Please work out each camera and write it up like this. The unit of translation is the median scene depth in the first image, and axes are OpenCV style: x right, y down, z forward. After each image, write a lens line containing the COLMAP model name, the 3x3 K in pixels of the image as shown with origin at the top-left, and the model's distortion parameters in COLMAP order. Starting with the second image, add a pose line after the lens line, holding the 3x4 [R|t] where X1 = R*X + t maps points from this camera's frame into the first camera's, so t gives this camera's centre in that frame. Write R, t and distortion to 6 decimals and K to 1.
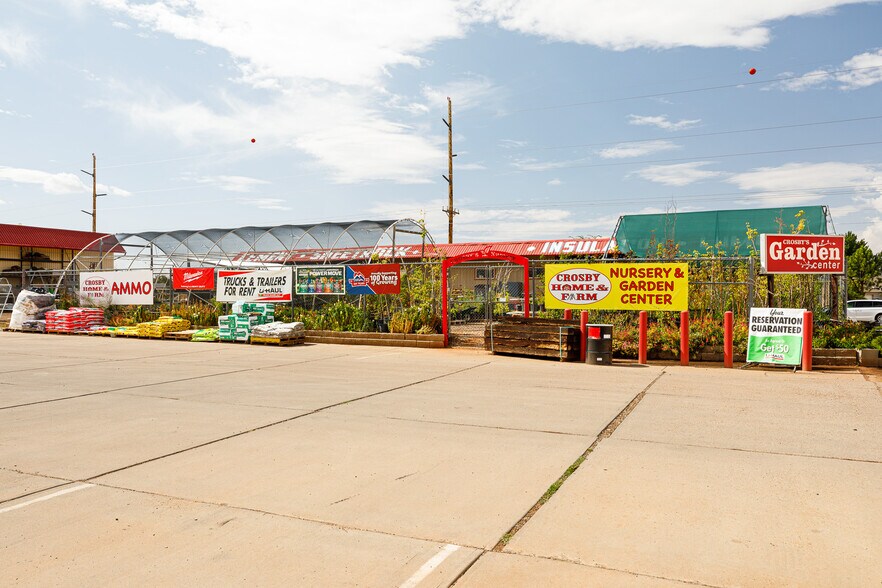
lens RADIAL K [[648.2, 0, 438.3], [0, 648.2, 300.1], [0, 0, 1]] dist [-0.002435, 0.013440]
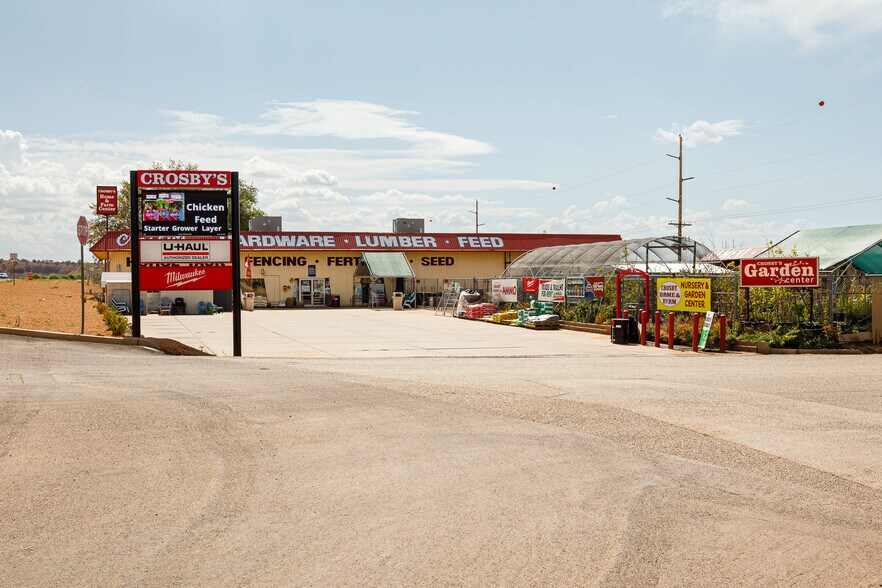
lens RADIAL K [[988.9, 0, 436.0], [0, 988.9, 293.5], [0, 0, 1]] dist [0.003442, 0.000000]
pose [[0.642290, 0.008894, -0.766410, 1.556307], [-0.007539, 0.999958, 0.005287, -0.030074], [0.766424, 0.002382, 0.642330, -0.790814]]
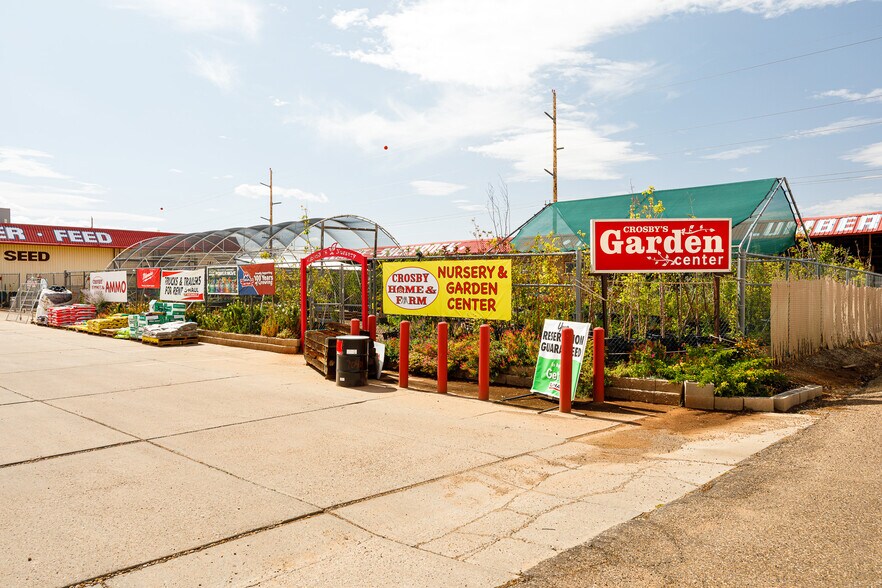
lens RADIAL K [[601.1, 0, 441.6], [0, 601.1, 293.4], [0, 0, 1]] dist [0.003046, 0.004458]
pose [[0.951314, 0.004025, -0.308198, 0.500580], [-0.002905, 0.999987, 0.004094, -0.017673], [0.308211, -0.002999, 0.951313, 0.259374]]
